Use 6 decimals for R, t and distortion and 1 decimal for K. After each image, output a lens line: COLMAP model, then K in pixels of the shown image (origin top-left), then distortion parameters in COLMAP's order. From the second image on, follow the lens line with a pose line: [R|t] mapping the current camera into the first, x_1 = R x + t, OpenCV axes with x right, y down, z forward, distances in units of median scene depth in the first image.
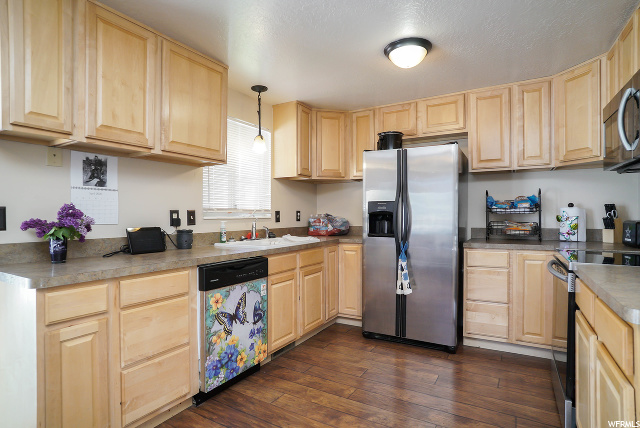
lens RADIAL K [[344.7, 0, 304.5], [0, 344.7, 215.8], [0, 0, 1]] dist [-0.047601, 0.021422]
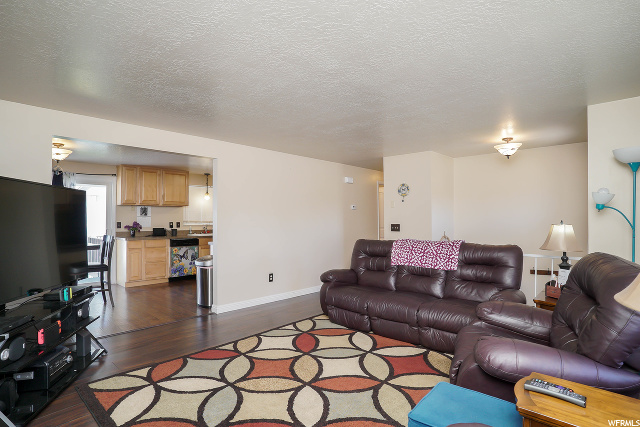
lens RADIAL K [[344.7, 0, 315.0], [0, 344.7, 216.5], [0, 0, 1]] dist [-0.047601, 0.021422]
pose [[0.973140, 0.001330, -0.230212, 1.759073], [-0.003485, 0.999954, -0.008954, -0.051381], [0.230189, 0.009515, 0.973099, -1.848215]]
